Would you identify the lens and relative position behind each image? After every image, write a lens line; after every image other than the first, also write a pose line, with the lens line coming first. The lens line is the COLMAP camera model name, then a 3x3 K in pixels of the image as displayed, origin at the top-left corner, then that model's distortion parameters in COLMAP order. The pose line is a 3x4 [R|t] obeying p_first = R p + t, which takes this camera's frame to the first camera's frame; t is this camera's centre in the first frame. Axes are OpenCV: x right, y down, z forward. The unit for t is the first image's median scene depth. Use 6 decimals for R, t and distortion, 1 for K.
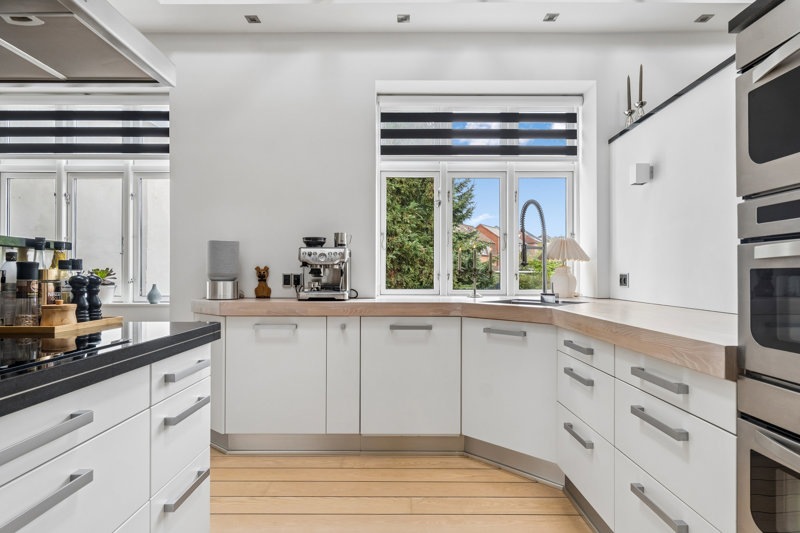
lens RADIAL K [[423.5, 0, 399.2], [0, 423.5, 274.7], [0, 0, 1]] dist [0.001511, 0.000080]
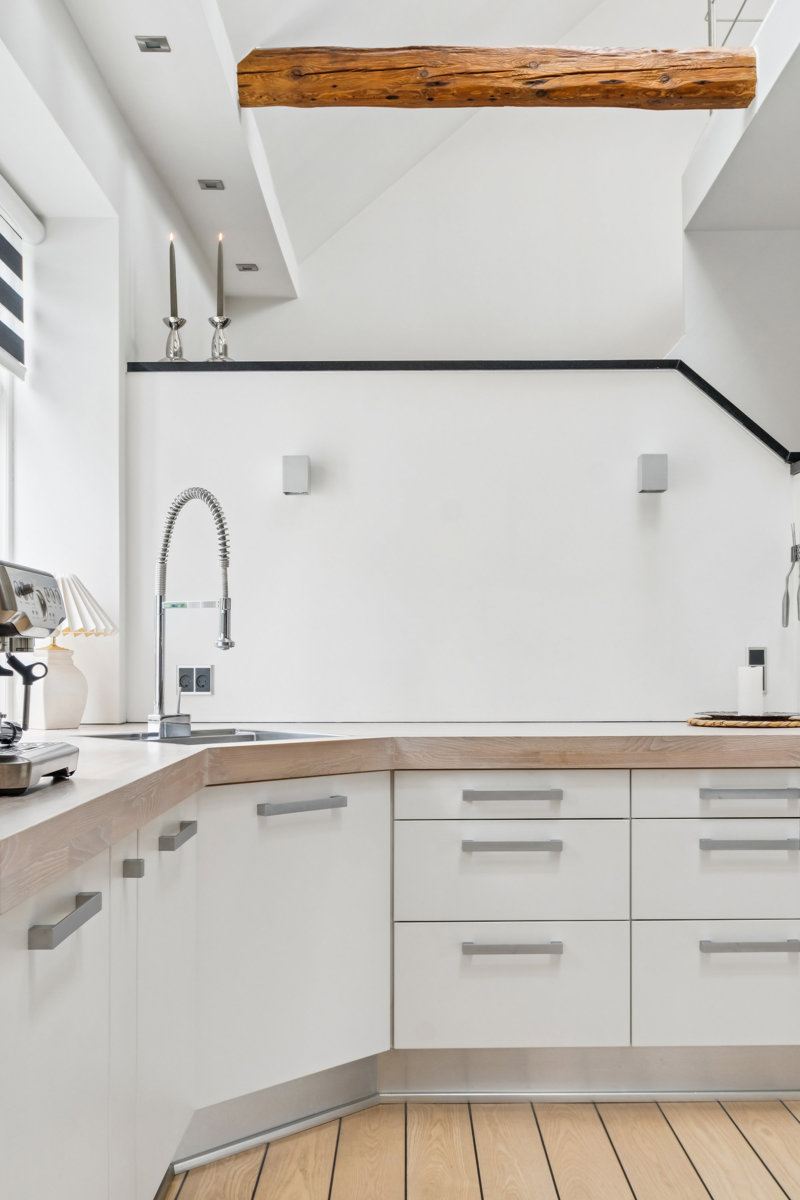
lens RADIAL K [[1346.8, 0, 406.9], [0, 1346.8, 661.3], [0, 0, 1]] dist [-0.005729, 0.051016]
pose [[-0.005471, -0.000239, 0.999985, -1.177659], [0.005027, 0.999987, 0.000266, -0.008708], [-0.999972, 0.005028, -0.005470, 0.967043]]
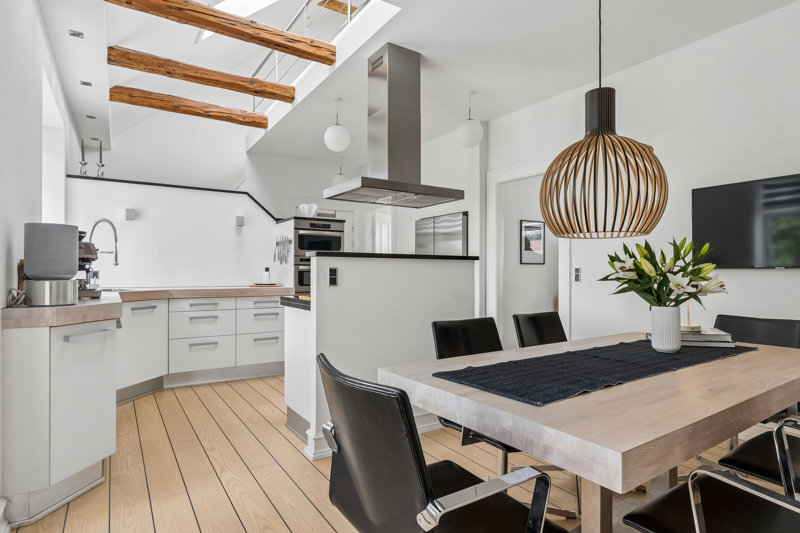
lens RADIAL K [[452.1, 0, 415.6], [0, 452.1, 266.1], [0, 0, 1]] dist [-0.003688, -0.001578]
pose [[-0.563570, 0.010764, 0.825998, -1.815655], [-0.002106, 0.999893, -0.014467, 0.002956], [-0.826066, -0.009893, -0.563487, 1.192406]]
